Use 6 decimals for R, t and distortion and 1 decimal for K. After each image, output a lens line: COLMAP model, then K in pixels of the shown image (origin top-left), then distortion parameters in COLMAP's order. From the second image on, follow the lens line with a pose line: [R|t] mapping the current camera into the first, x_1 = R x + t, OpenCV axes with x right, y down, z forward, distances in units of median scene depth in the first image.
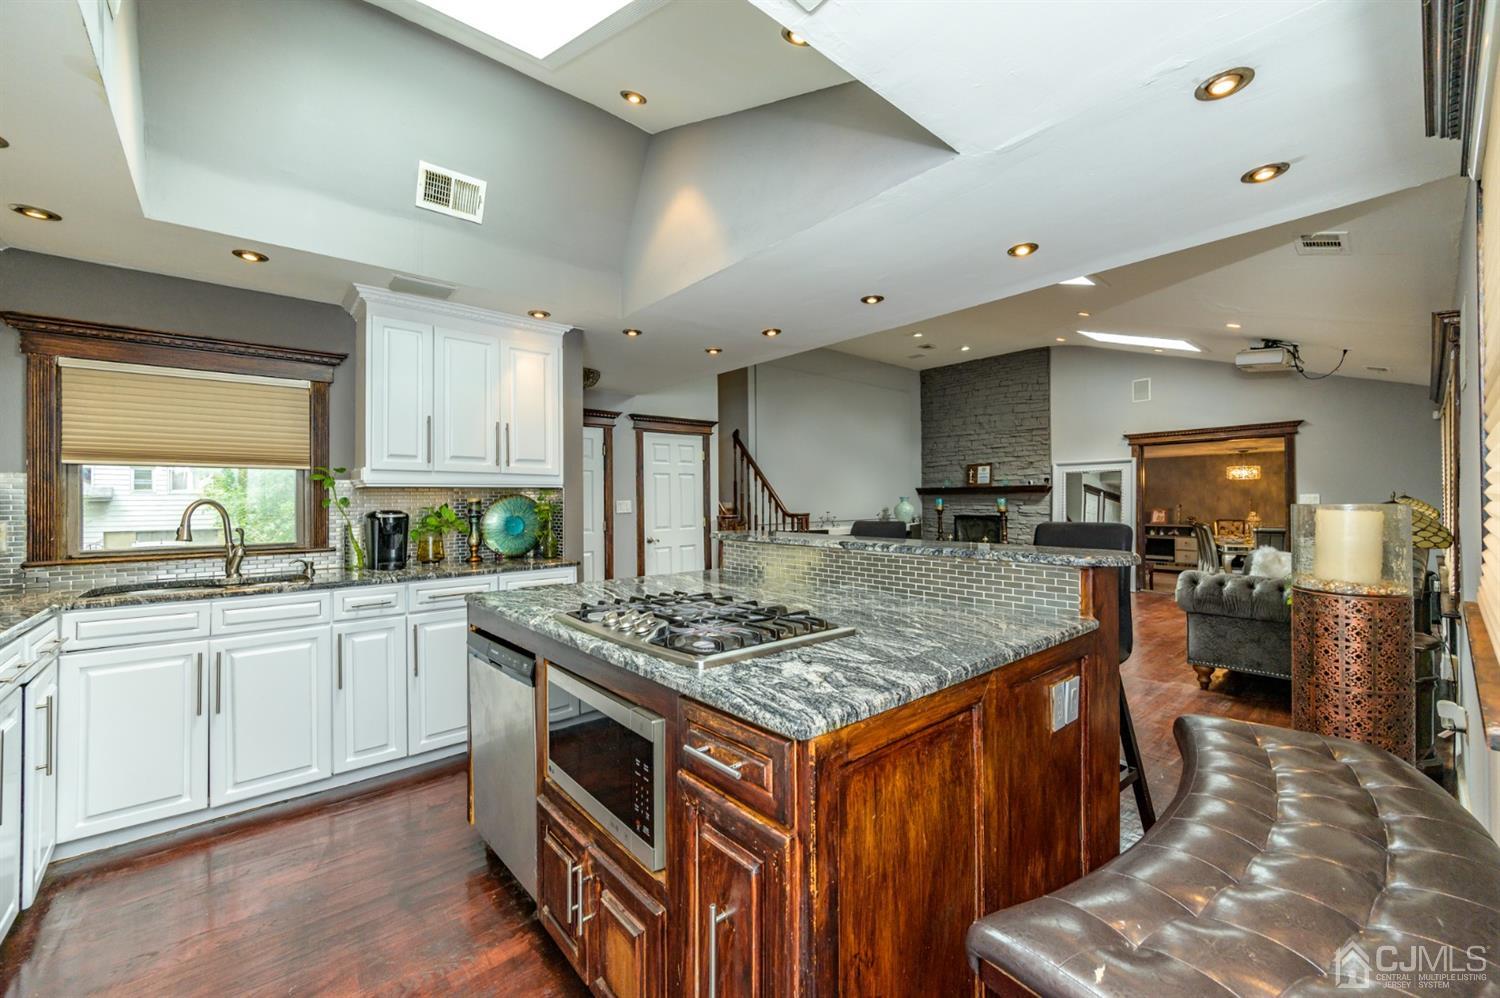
lens RADIAL K [[589.9, 0, 750.0], [0, 589.9, 499.0], [0, 0, 1]] dist [-0.000245, -0.000202]
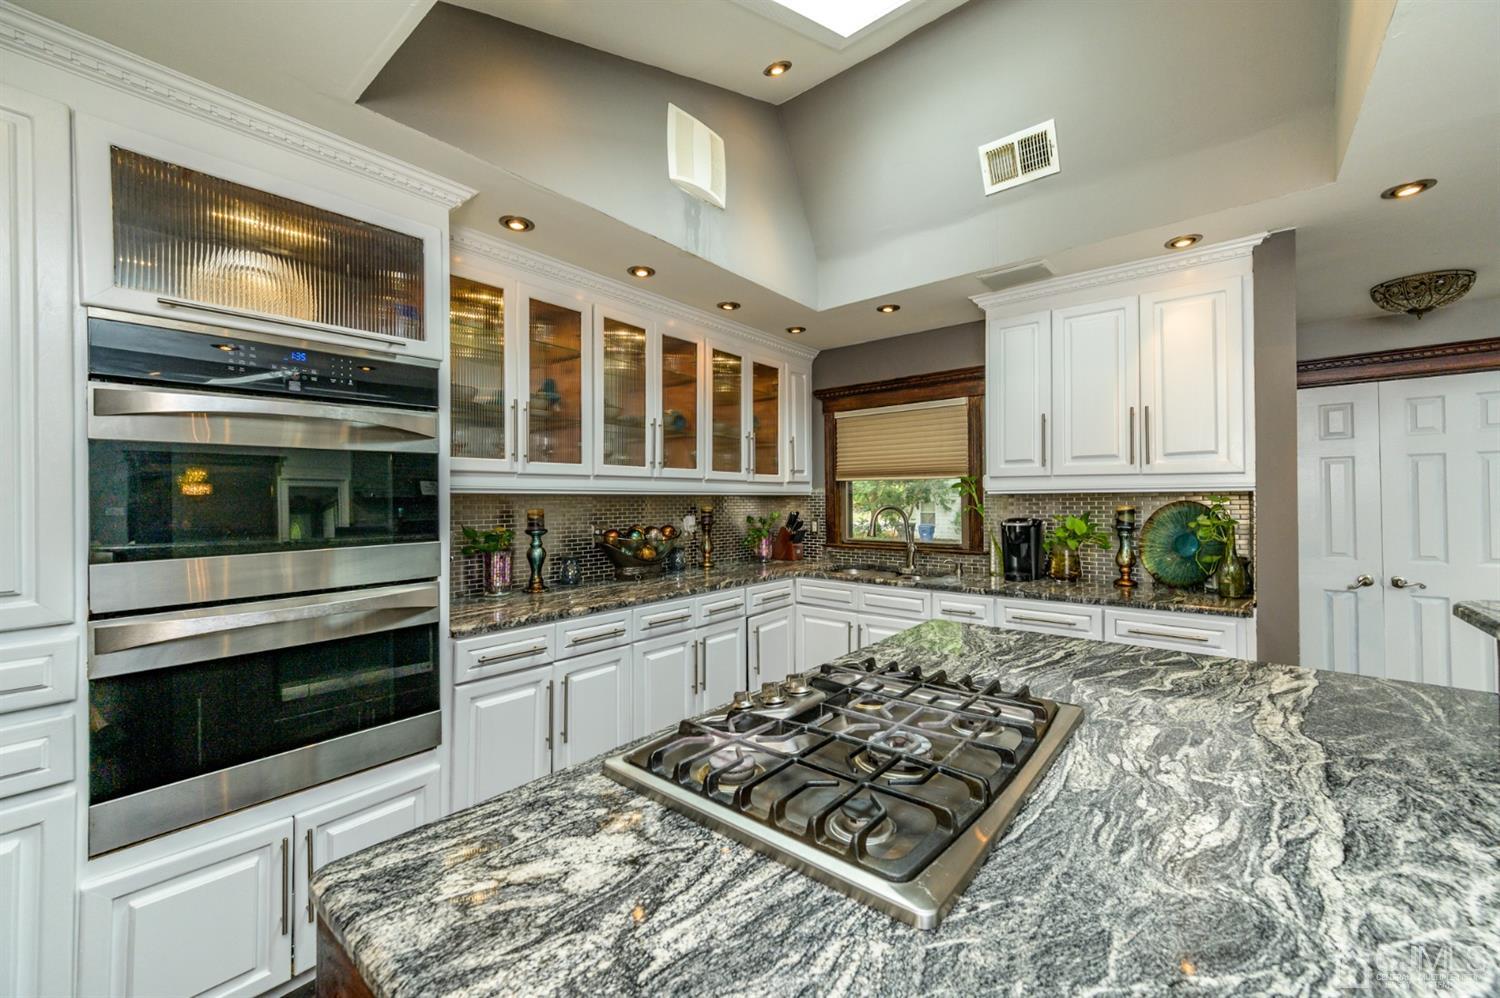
lens RADIAL K [[589.9, 0, 750.0], [0, 589.9, 499.0], [0, 0, 1]] dist [-0.000245, -0.000202]
pose [[0.164190, 0.006450, -0.986408, 0.317824], [0.006934, 0.999946, 0.007693, -0.027127], [0.986404, -0.008103, 0.164136, 0.504762]]
